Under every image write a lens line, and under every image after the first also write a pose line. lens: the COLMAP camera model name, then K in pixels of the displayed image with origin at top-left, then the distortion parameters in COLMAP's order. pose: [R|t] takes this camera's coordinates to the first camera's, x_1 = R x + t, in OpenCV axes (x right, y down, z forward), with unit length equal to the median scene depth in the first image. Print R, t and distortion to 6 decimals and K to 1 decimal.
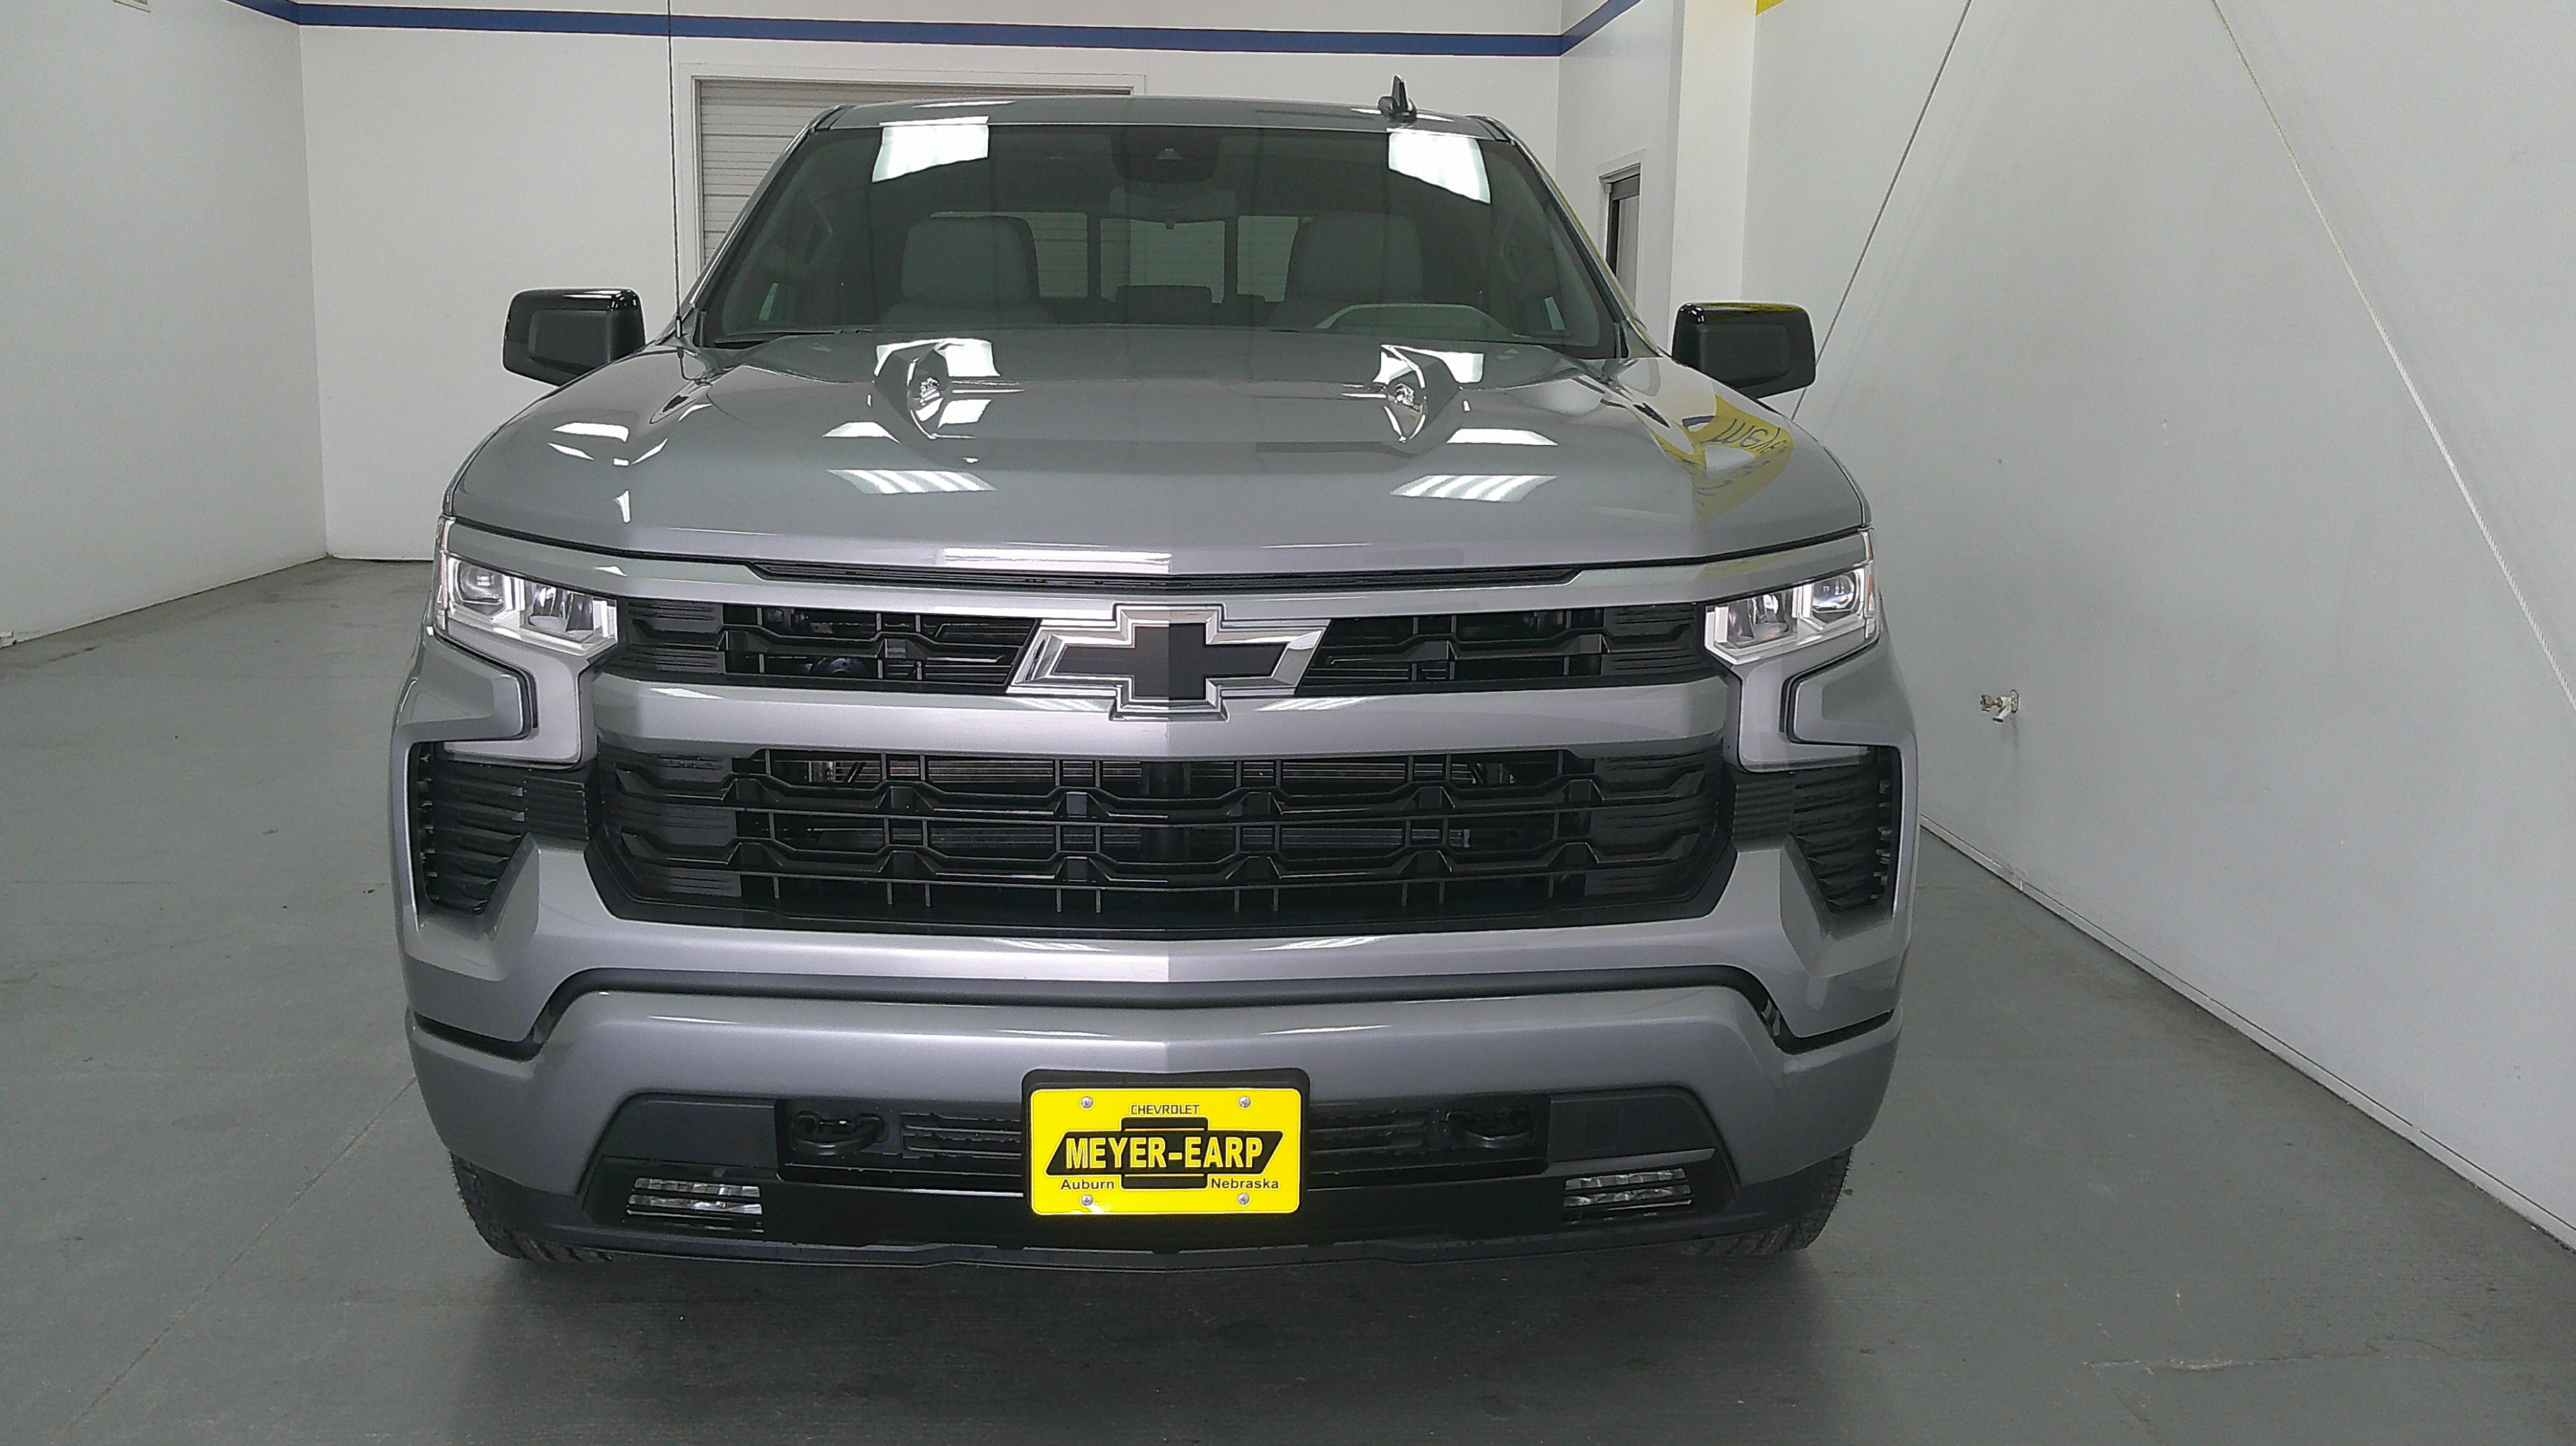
lens RADIAL K [[2164.1, 0, 1248.4], [0, 2164.1, 722.8], [0, 0, 1]] dist [0.058287, -0.078794]
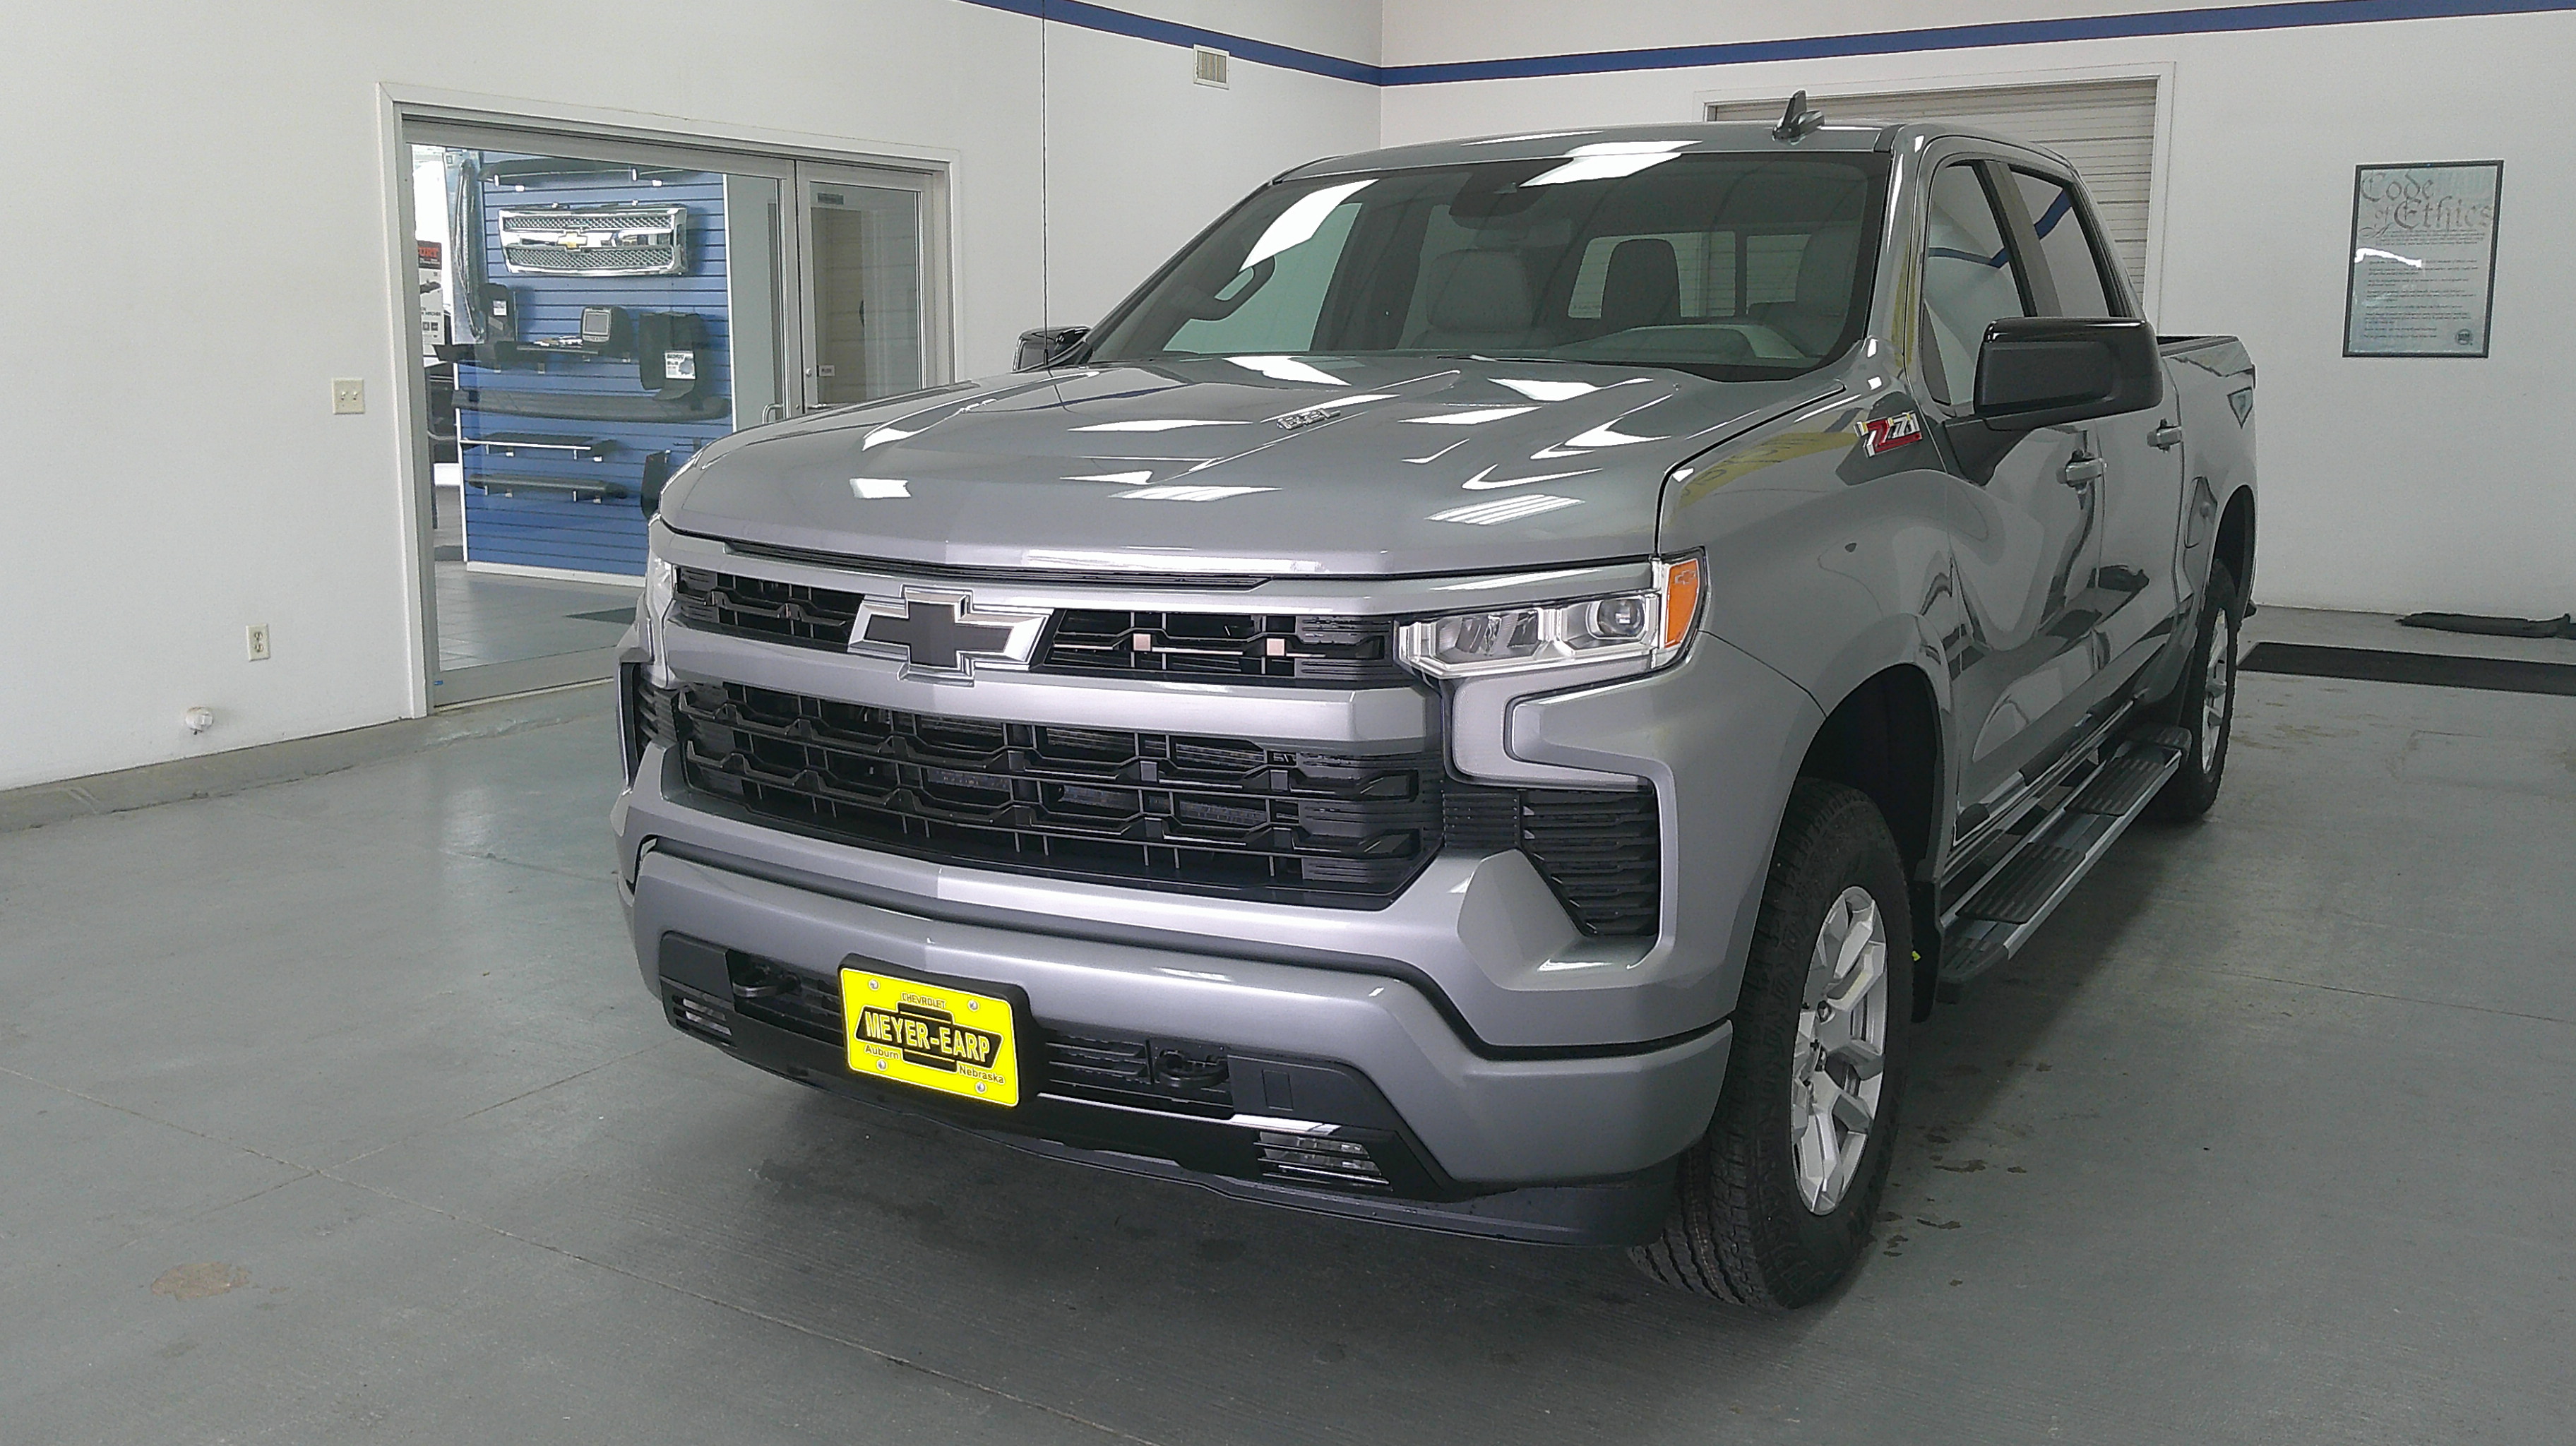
lens RADIAL K [[2164.1, 0, 1244.9], [0, 2164.1, 734.3], [0, 0, 1]] dist [0.058287, -0.078794]
pose [[0.826590, 0.092143, -0.555210, 0.771149], [-0.091564, 0.995380, 0.028875, -0.023083], [0.555306, 0.026969, 0.831209, 0.078460]]
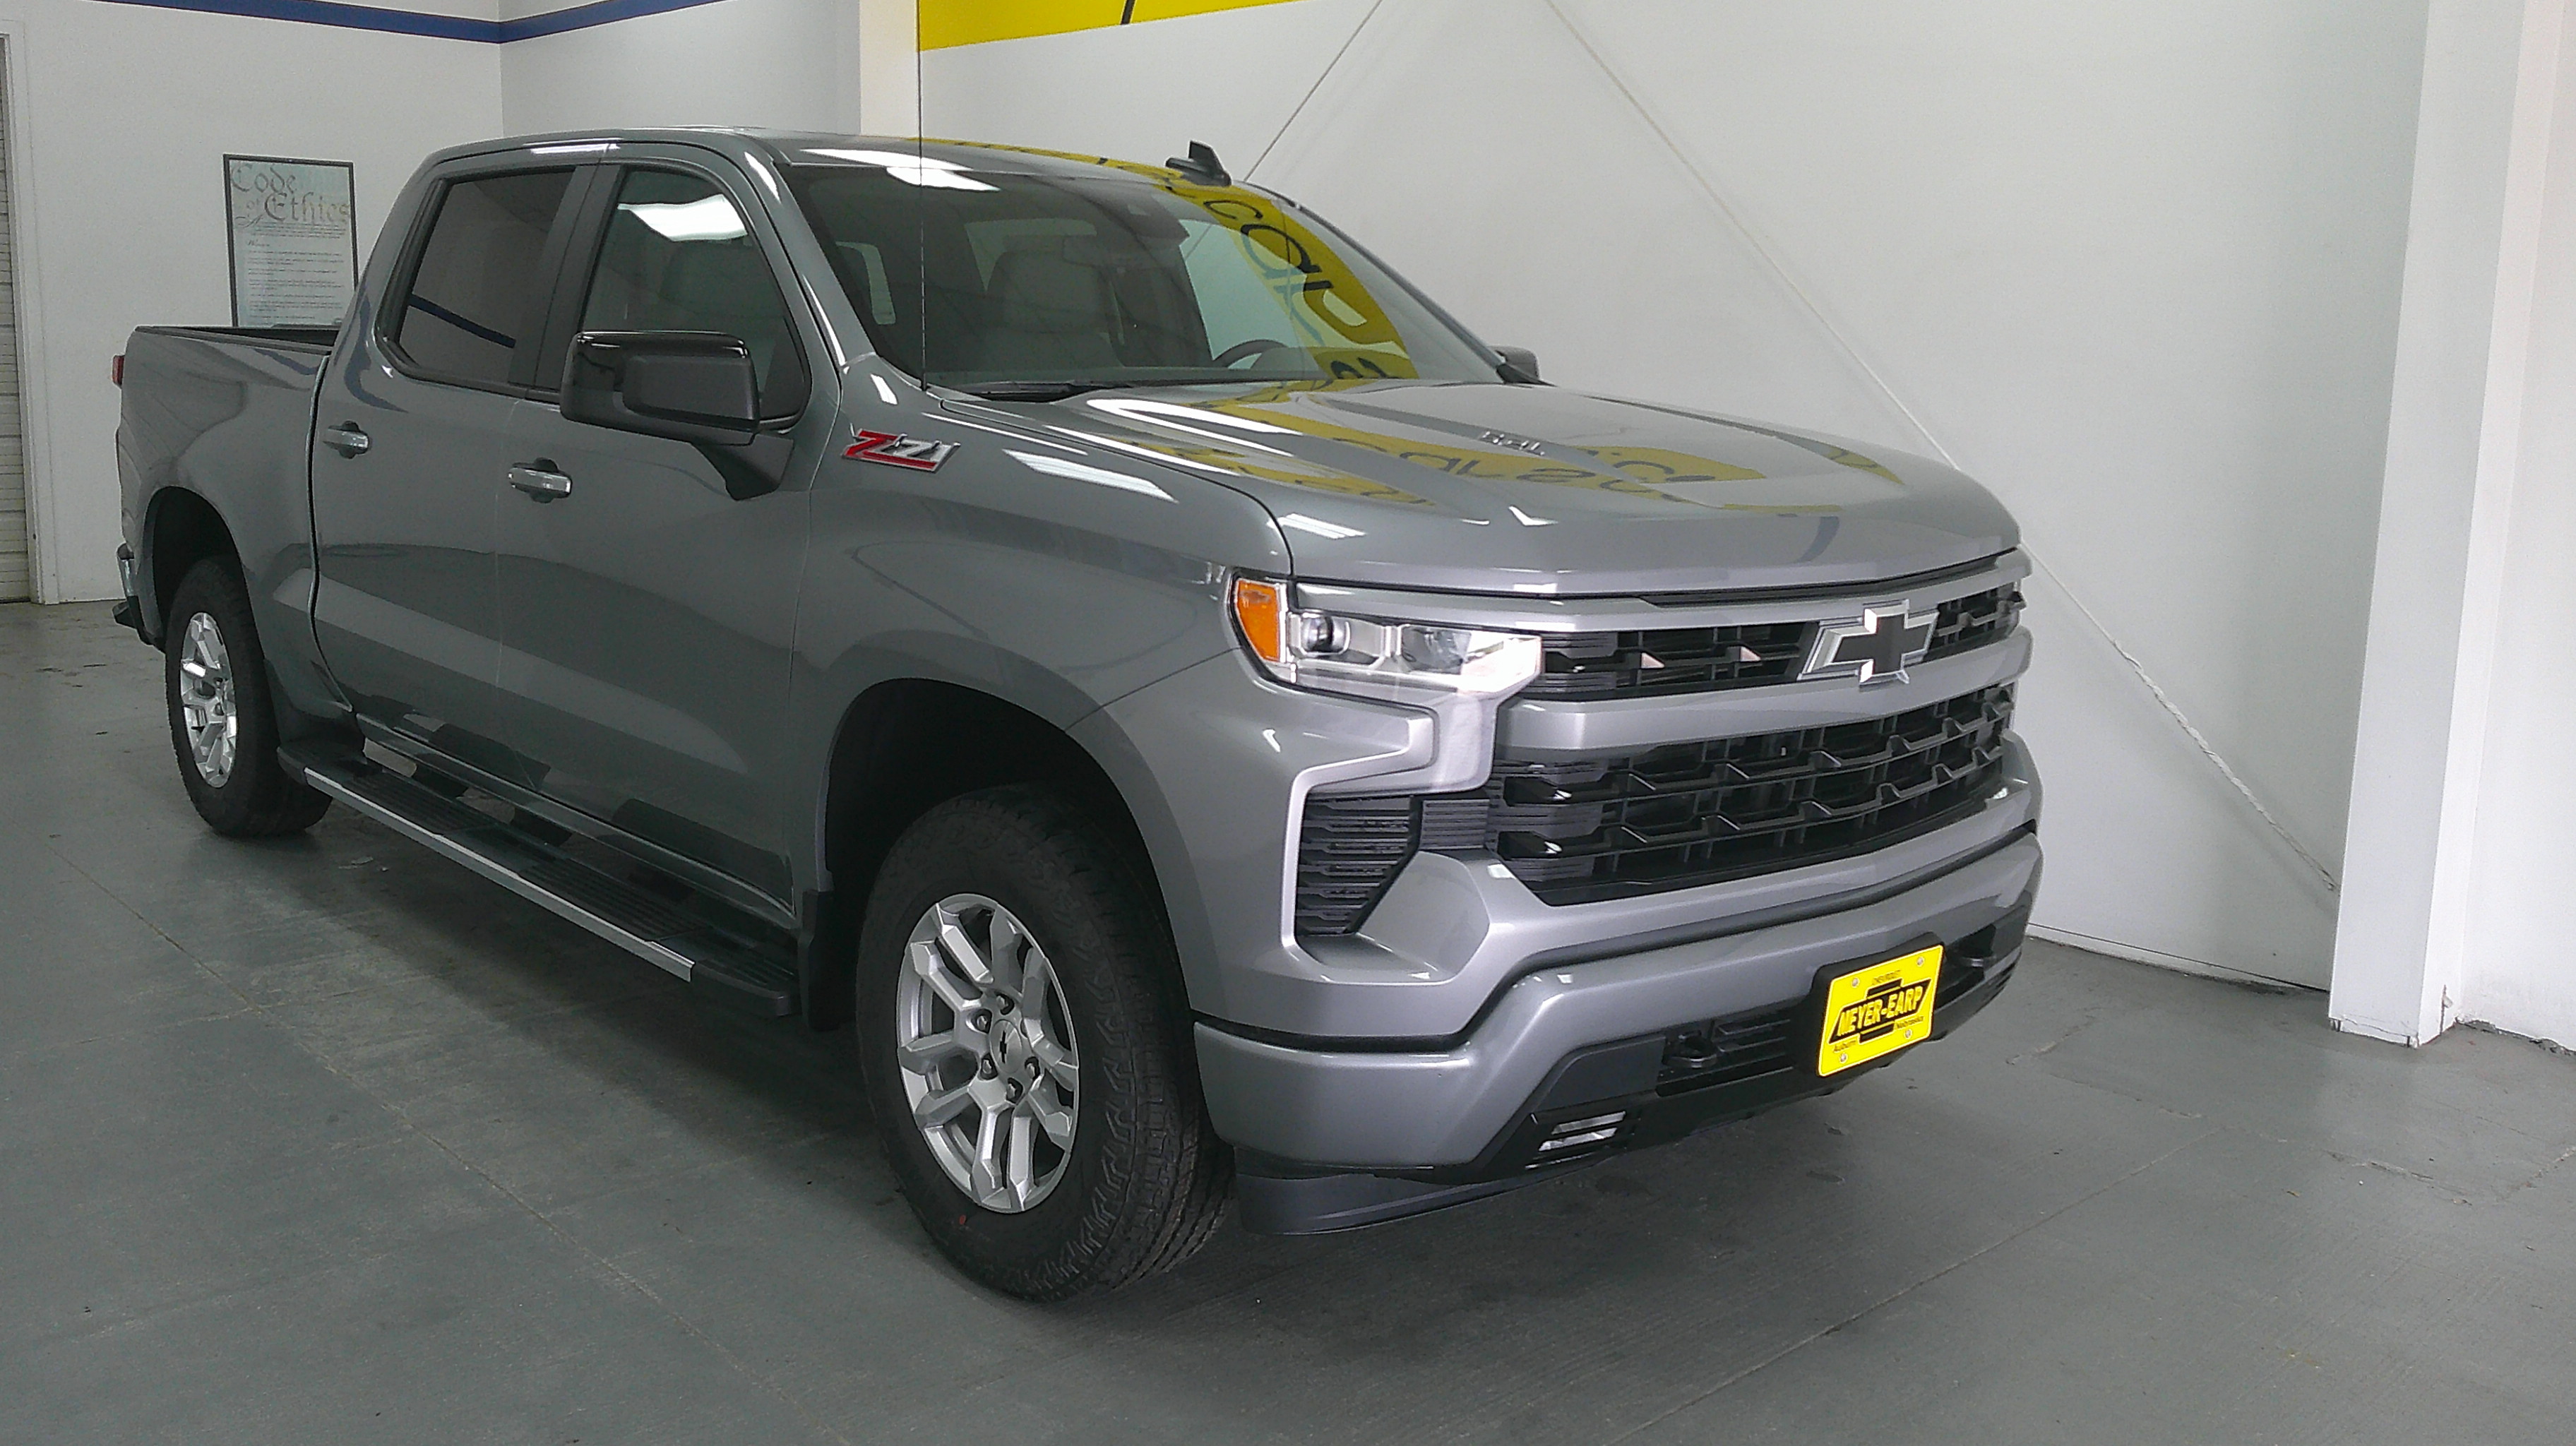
lens RADIAL K [[2164.1, 0, 1272.7], [0, 2164.1, 713.3], [0, 0, 1]] dist [0.058287, -0.078794]
pose [[0.770267, -0.109731, 0.628210, -1.152477], [0.105131, 0.993457, 0.044624, -0.083849], [-0.628996, 0.031672, 0.776763, 0.184296]]
